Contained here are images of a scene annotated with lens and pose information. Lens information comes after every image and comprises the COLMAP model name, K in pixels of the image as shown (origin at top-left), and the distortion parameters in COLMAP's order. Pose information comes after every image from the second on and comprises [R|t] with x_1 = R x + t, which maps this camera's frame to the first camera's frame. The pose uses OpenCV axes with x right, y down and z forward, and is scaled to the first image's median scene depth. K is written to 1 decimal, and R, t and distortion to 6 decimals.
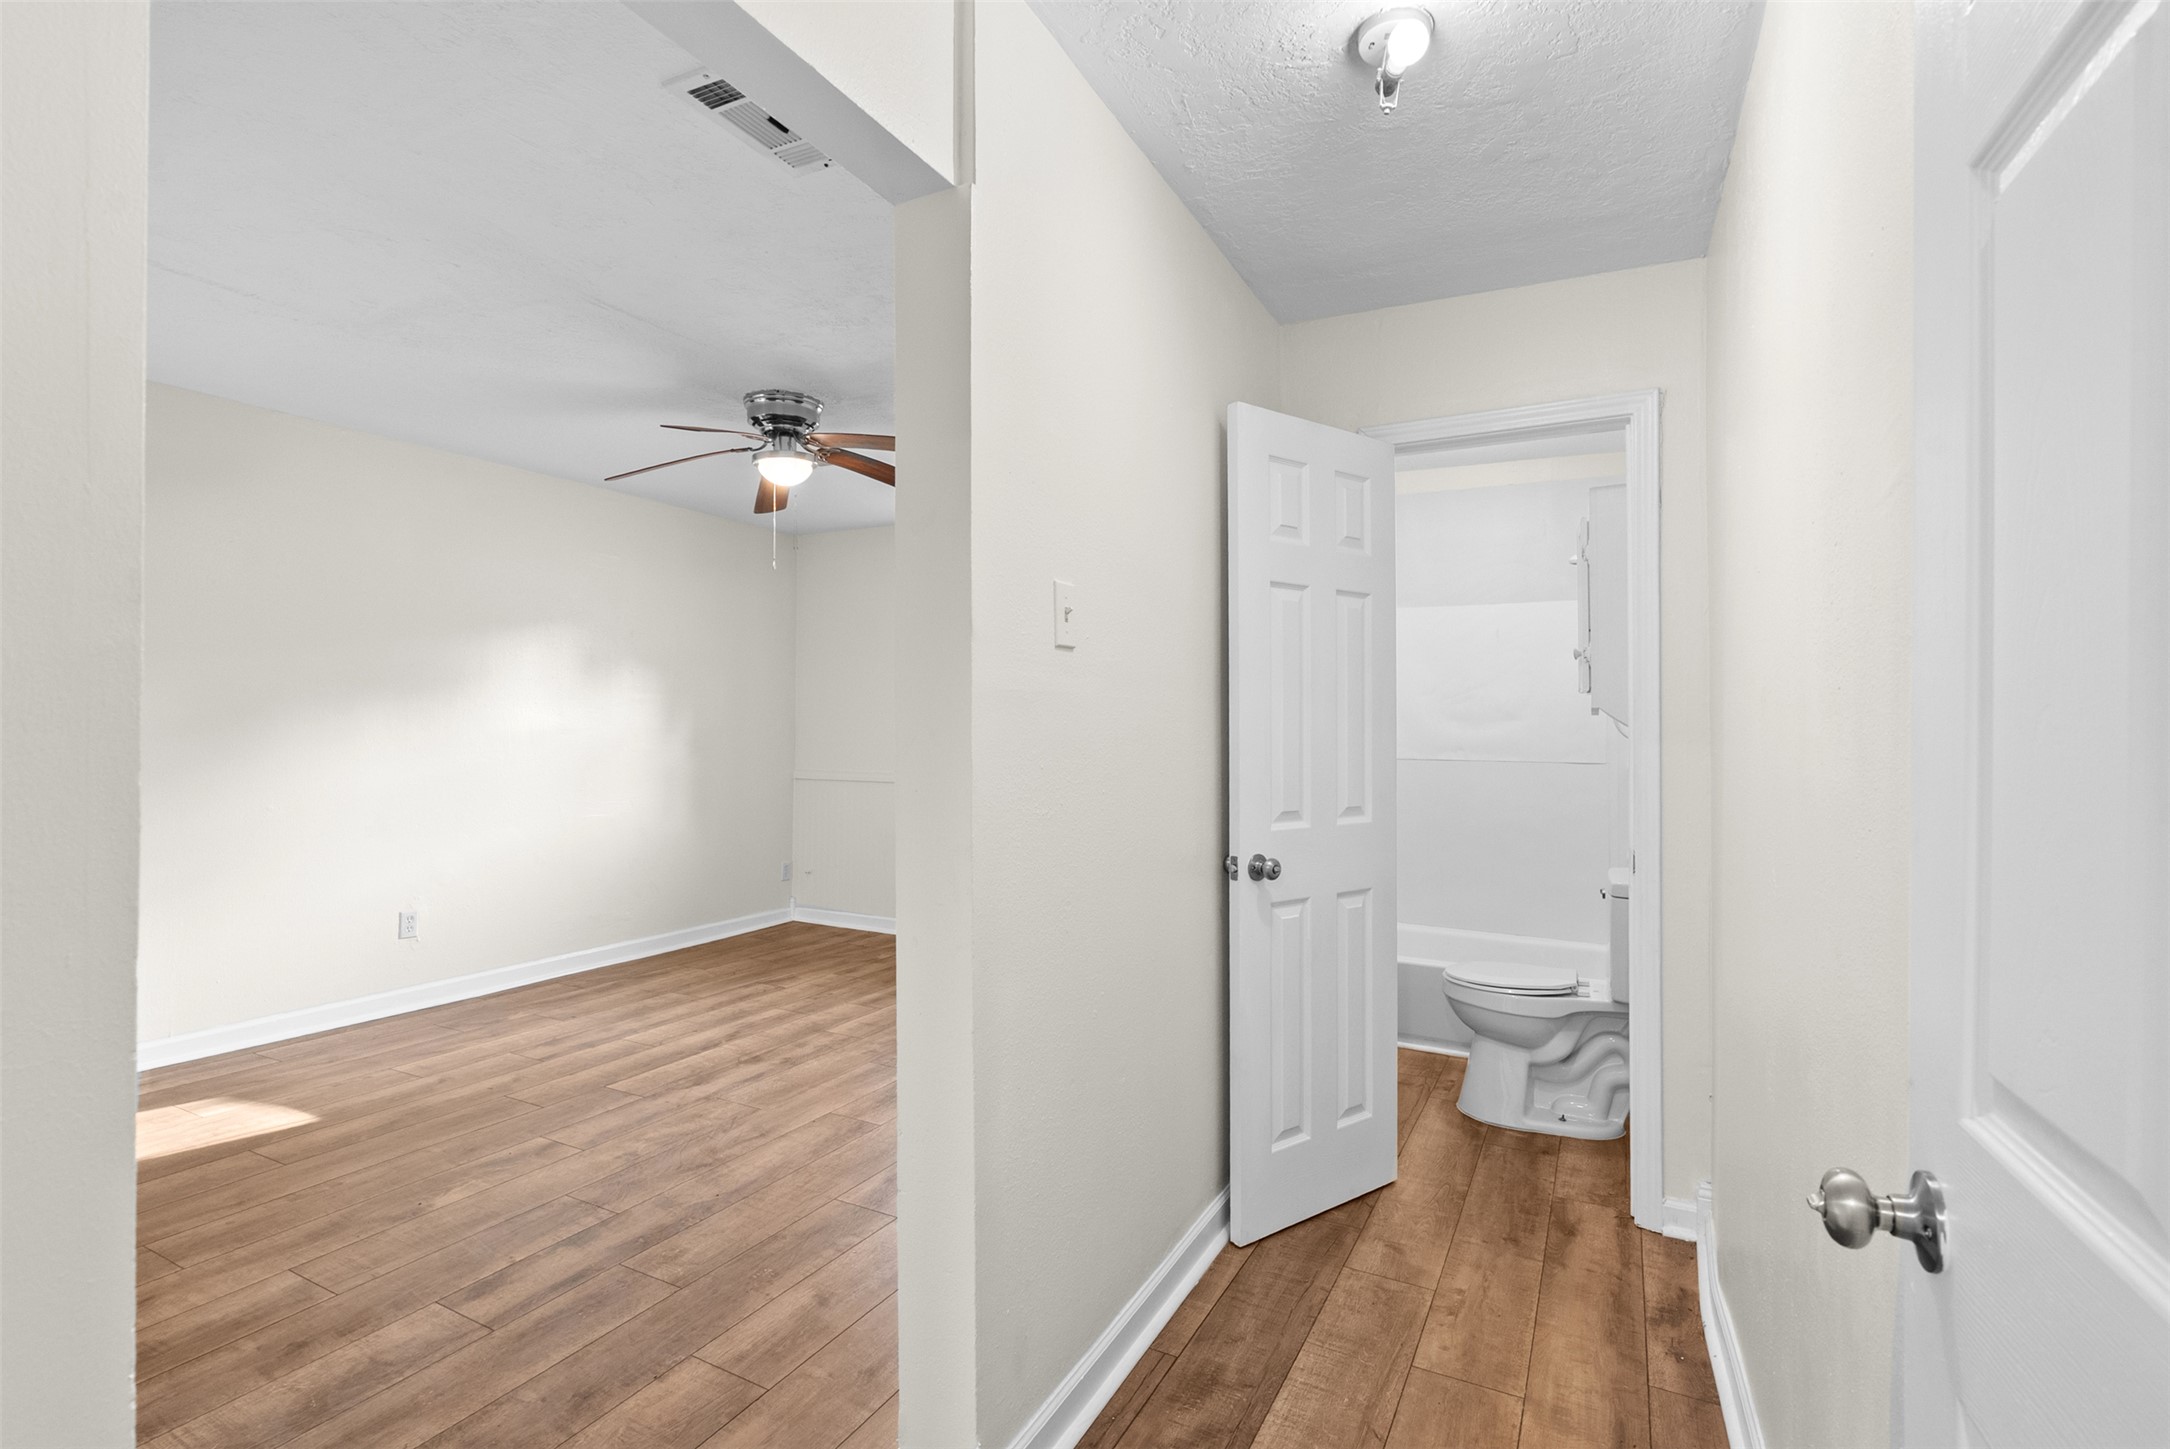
lens RADIAL K [[1009.2, 0, 1079.3], [0, 1009.2, 729.3], [0, 0, 1]] dist [-0.003513, 0.001631]
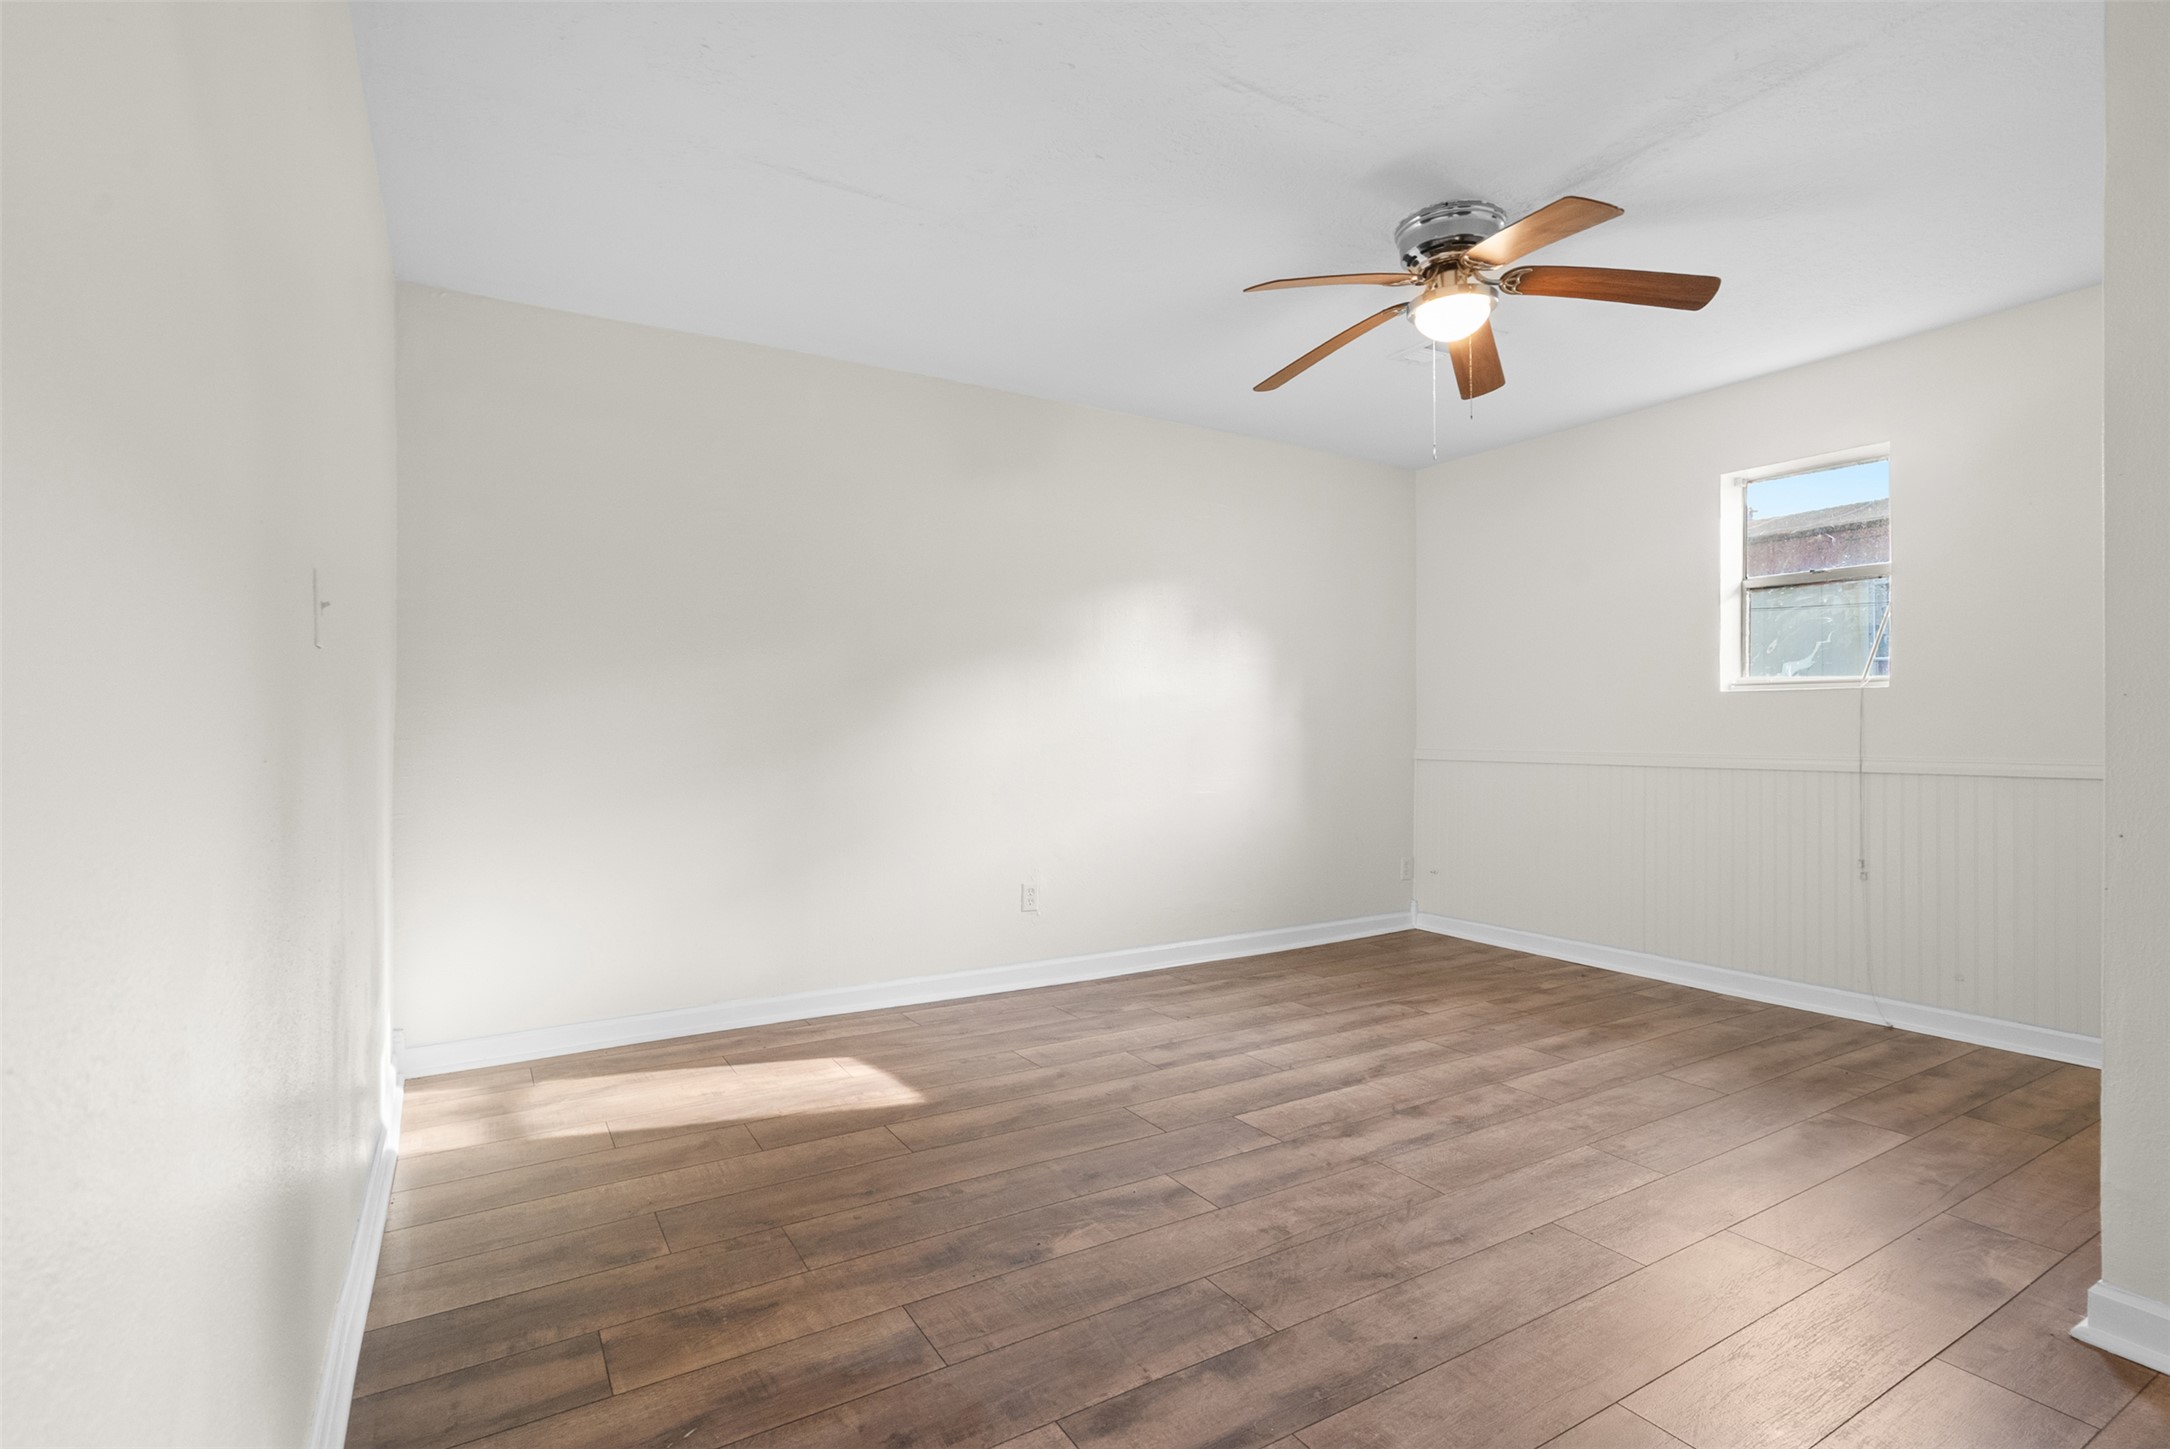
lens RADIAL K [[1009.2, 0, 1081.8], [0, 1009.2, 731.4], [0, 0, 1]] dist [-0.003513, 0.001631]
pose [[0.857589, -0.009094, -0.514256, -0.169540], [0.006953, 0.999957, -0.006088, 0.056420], [0.514289, 0.001645, 0.857615, 0.267319]]
